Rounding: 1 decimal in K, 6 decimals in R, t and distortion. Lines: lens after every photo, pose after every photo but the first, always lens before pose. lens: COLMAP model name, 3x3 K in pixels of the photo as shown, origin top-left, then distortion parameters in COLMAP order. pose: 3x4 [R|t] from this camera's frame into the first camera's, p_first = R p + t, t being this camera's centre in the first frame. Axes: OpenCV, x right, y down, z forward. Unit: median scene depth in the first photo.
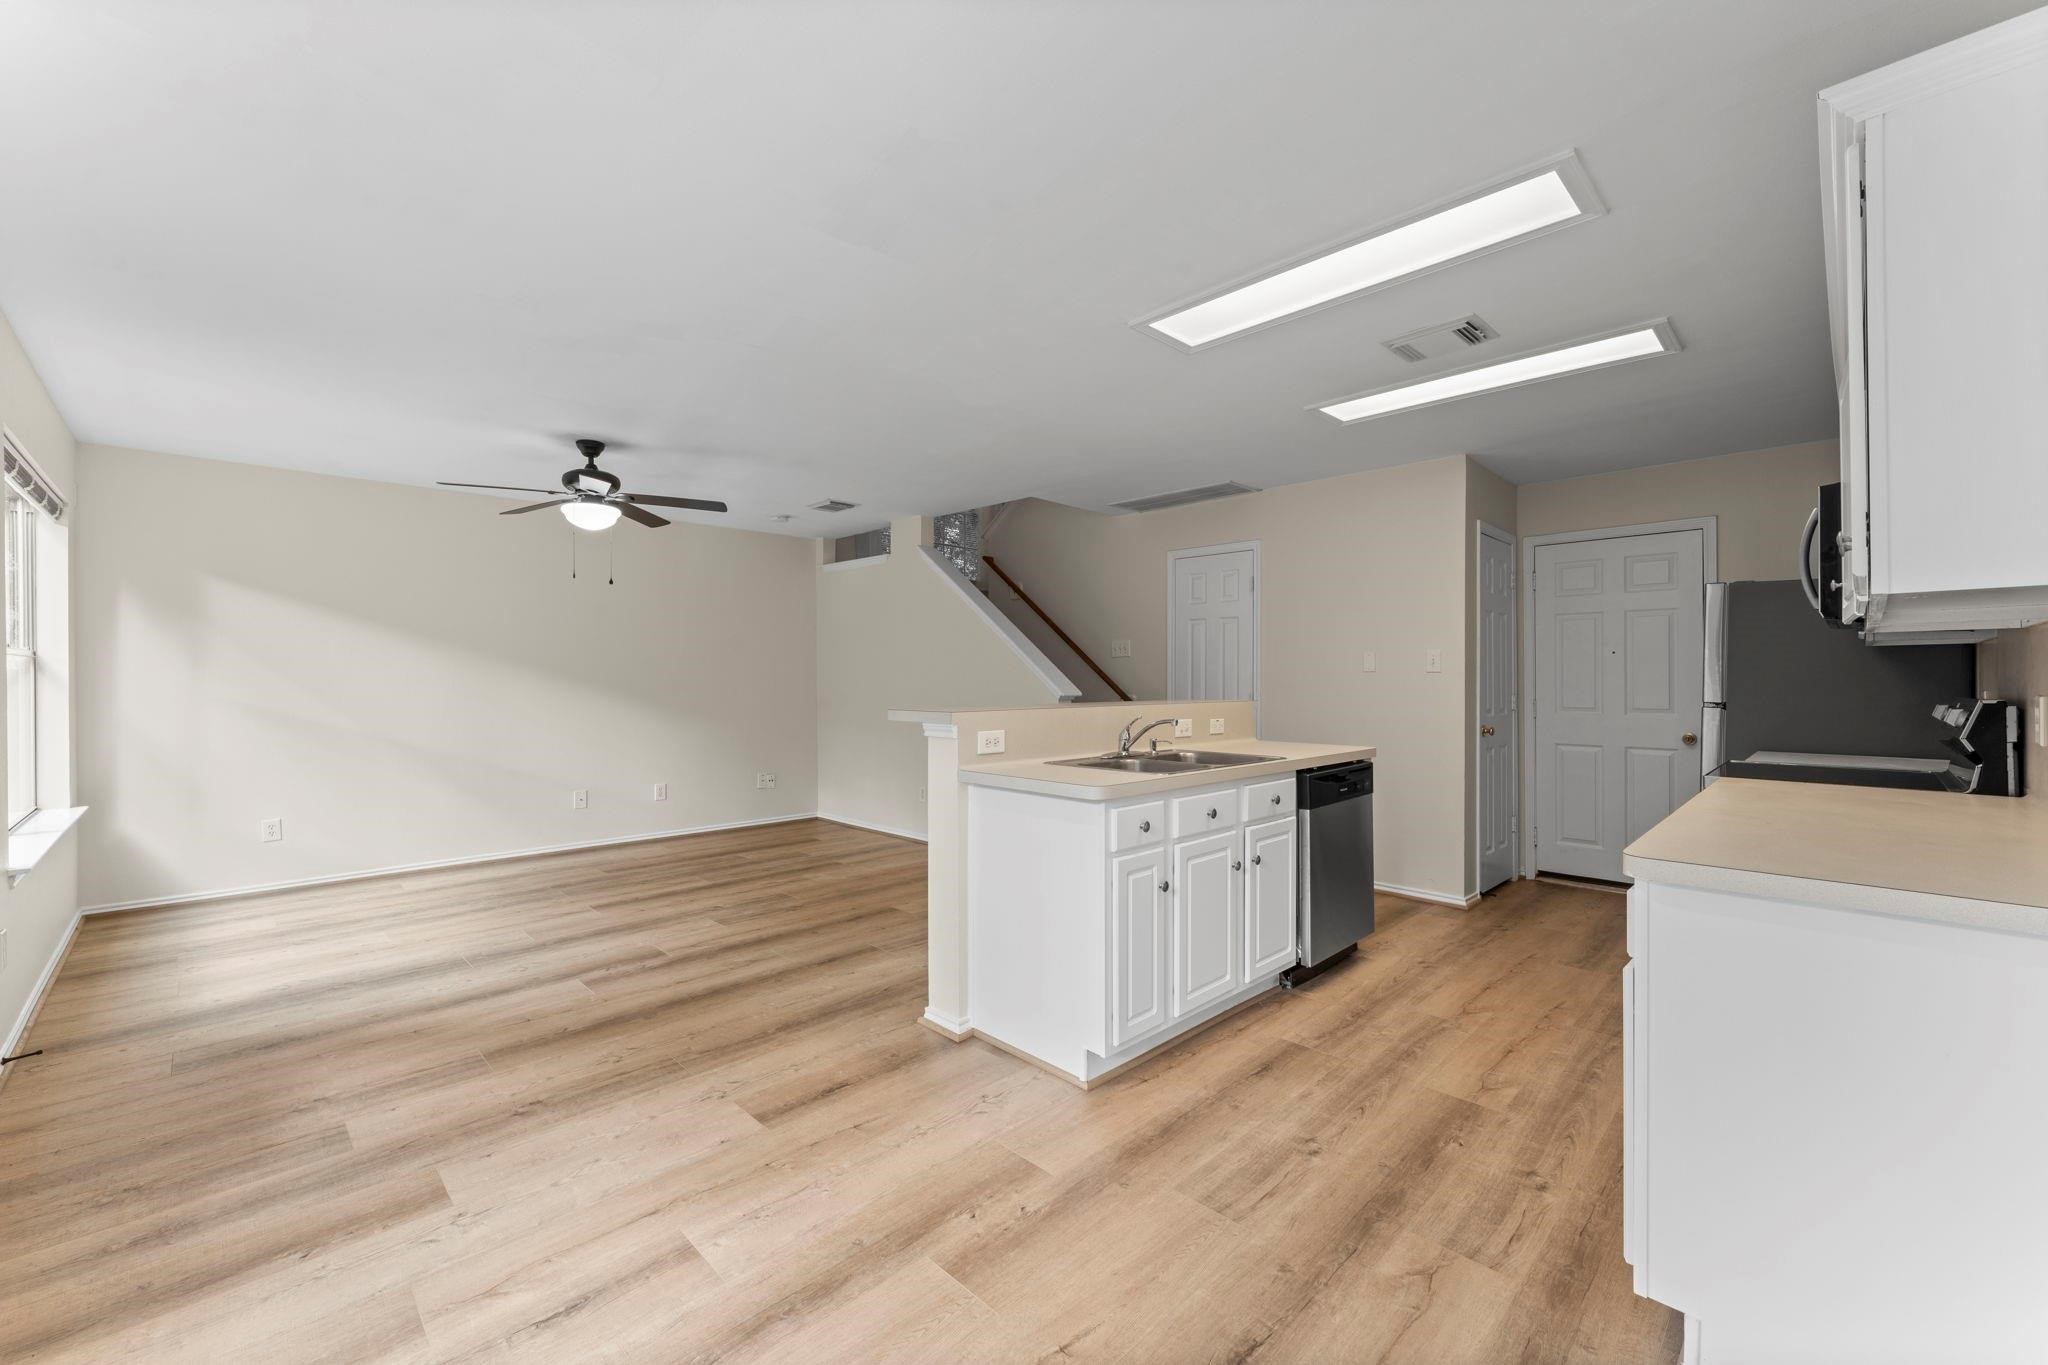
lens RADIAL K [[815.3, 0, 1024.3], [0, 815.3, 684.6], [0, 0, 1]] dist [0.004018, 0.000239]
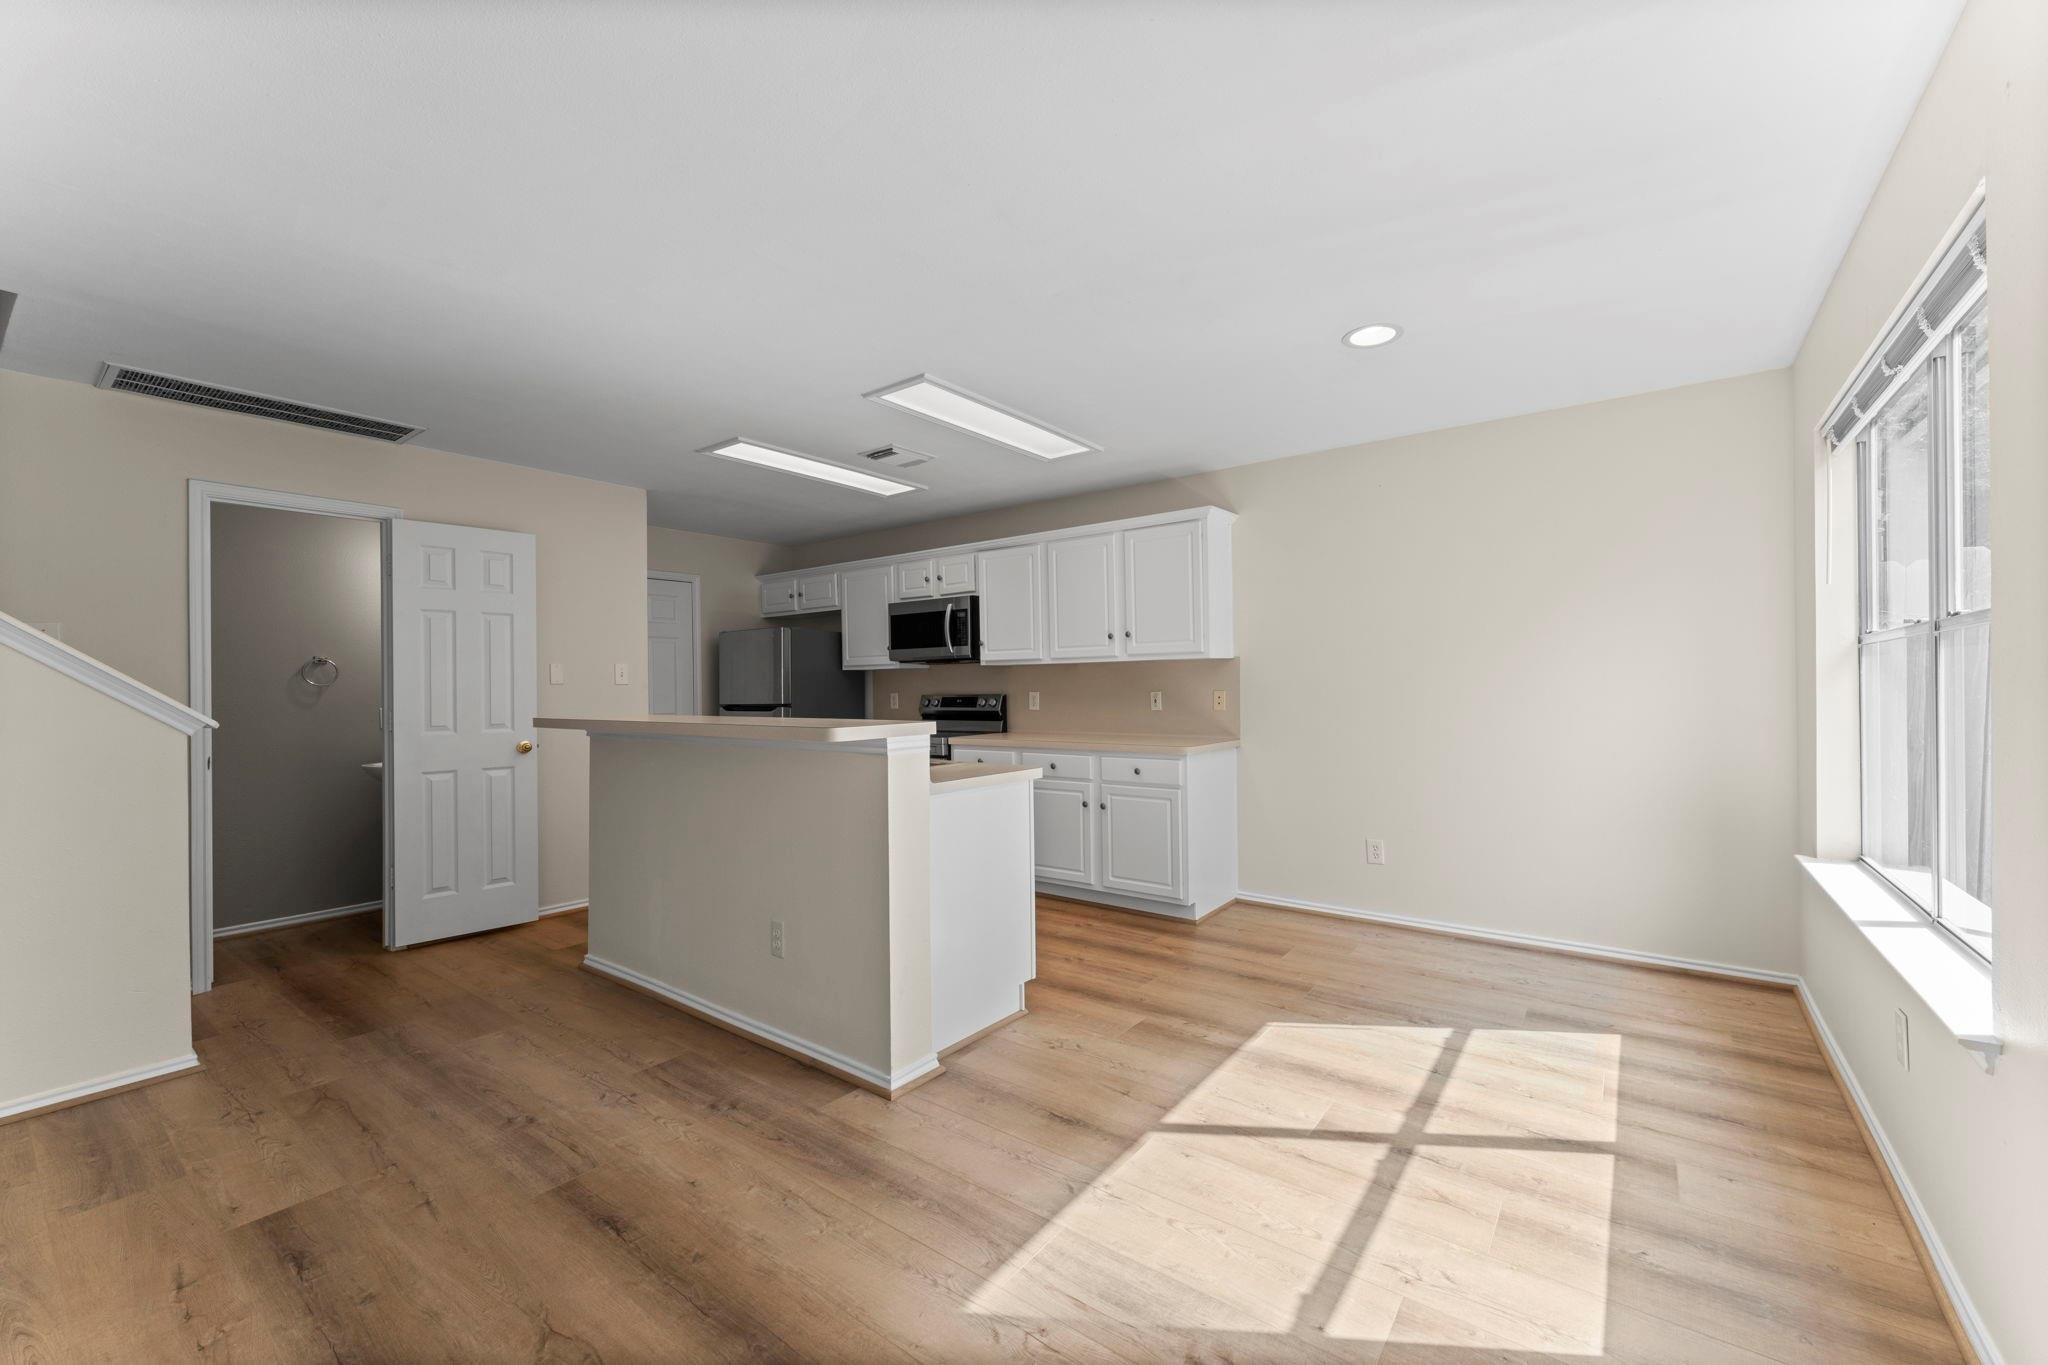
lens RADIAL K [[815.3, 0, 1024.3], [0, 815.3, 684.6], [0, 0, 1]] dist [0.004018, 0.000239]
pose [[-0.132900, 0.005413, 0.991115, -0.759003], [0.020654, 0.999783, -0.002691, -0.001228], [-0.990914, 0.020113, -0.132983, 0.759481]]
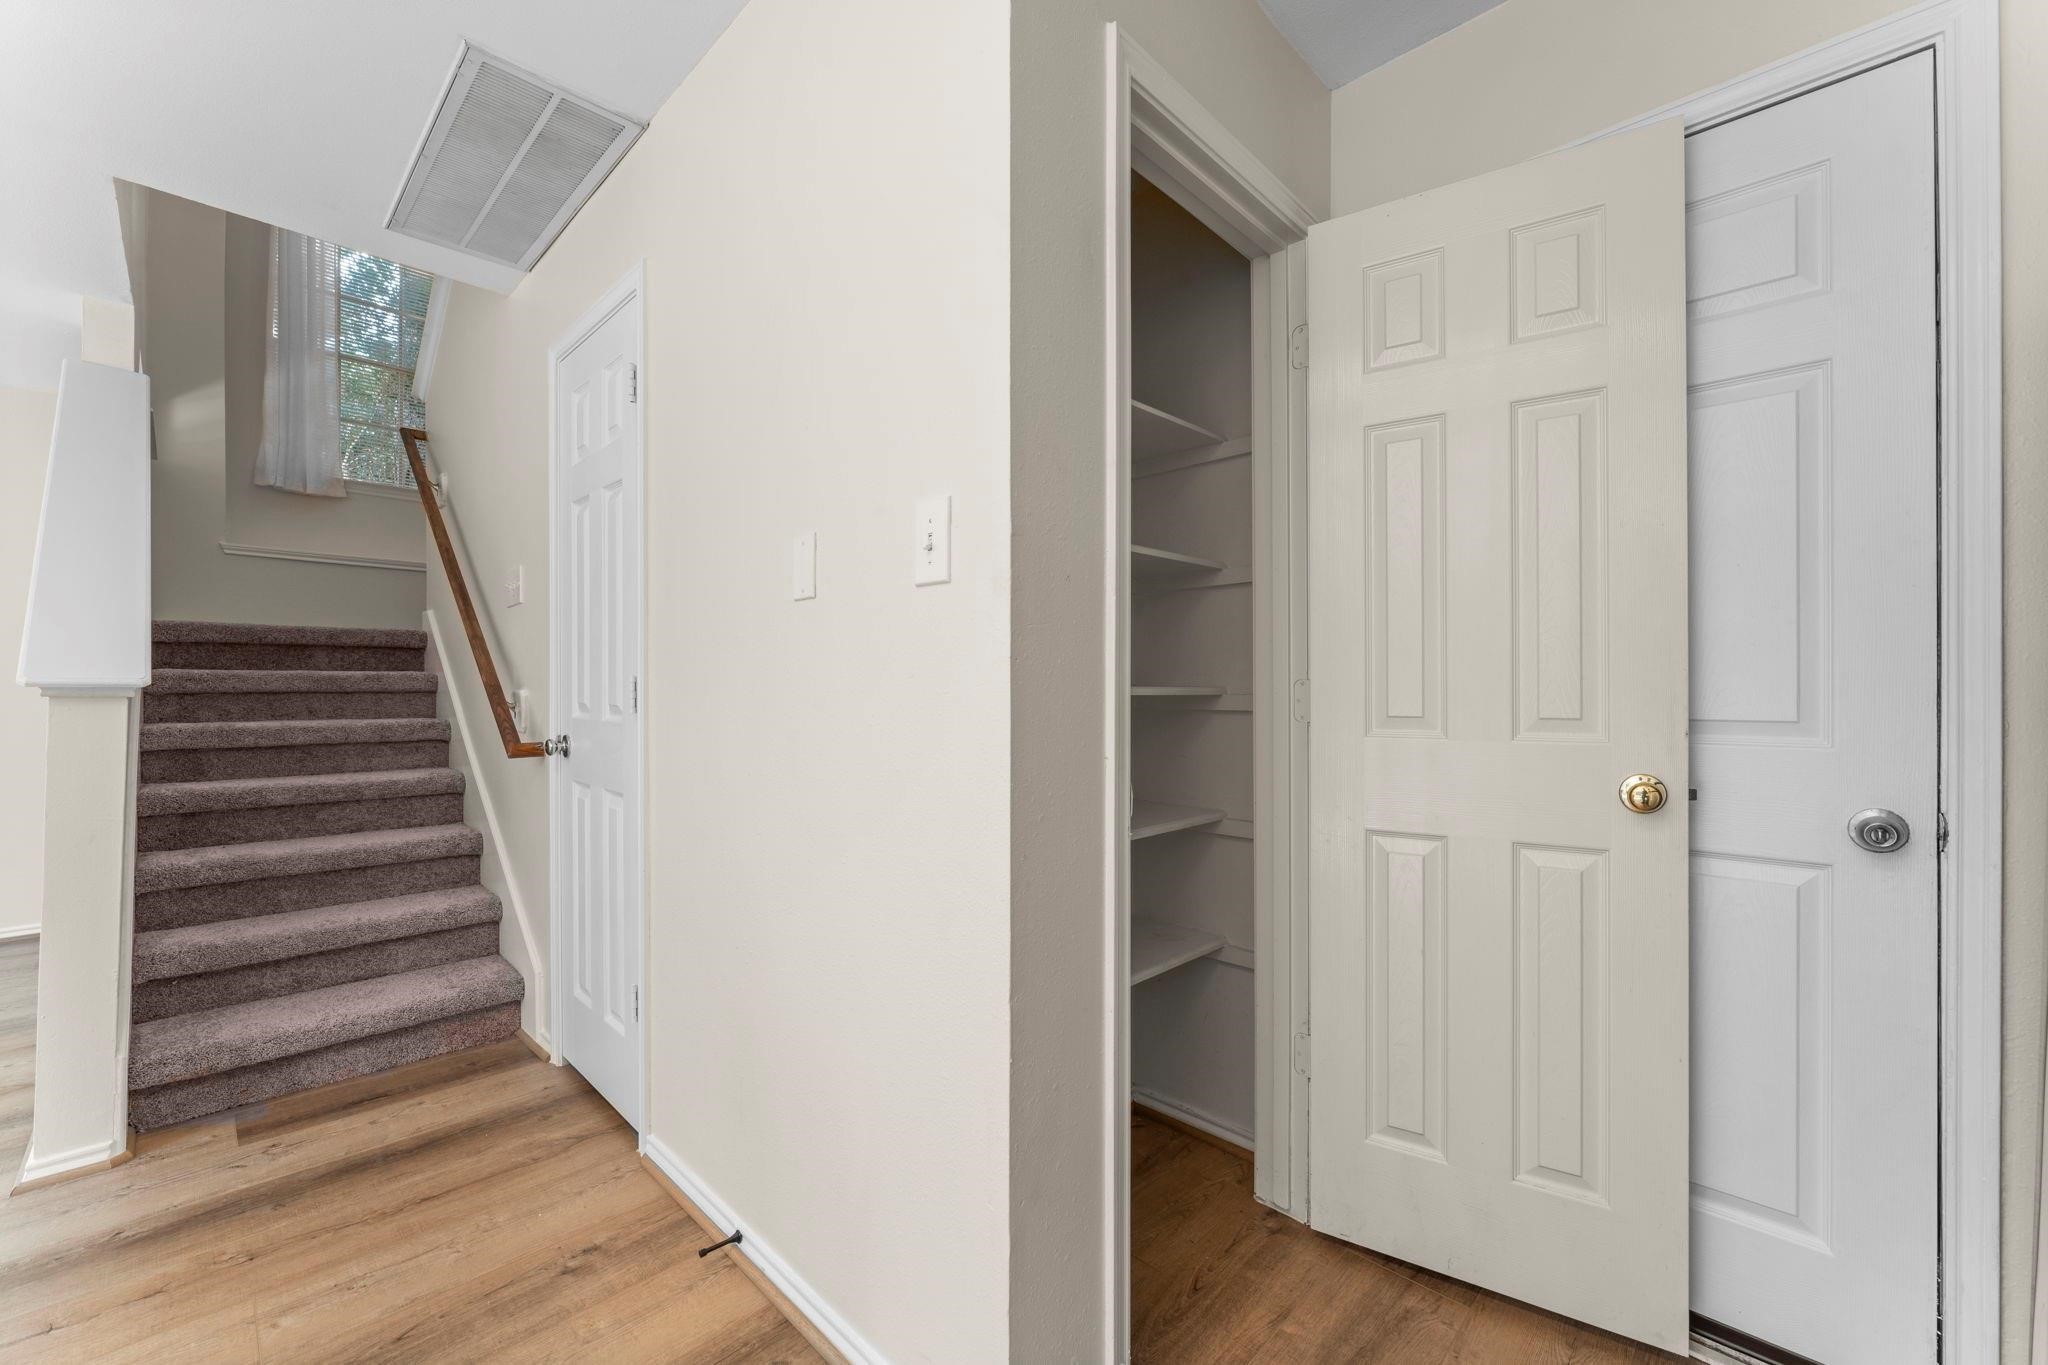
lens RADIAL K [[815.3, 0, 1024.3], [0, 815.3, 684.6], [0, 0, 1]] dist [0.004018, 0.000239]
pose [[0.999967, -0.000723, 0.008034, 0.638249], [0.000771, 0.999982, -0.005957, 0.022752], [-0.008030, 0.005963, 0.999950, 0.893065]]
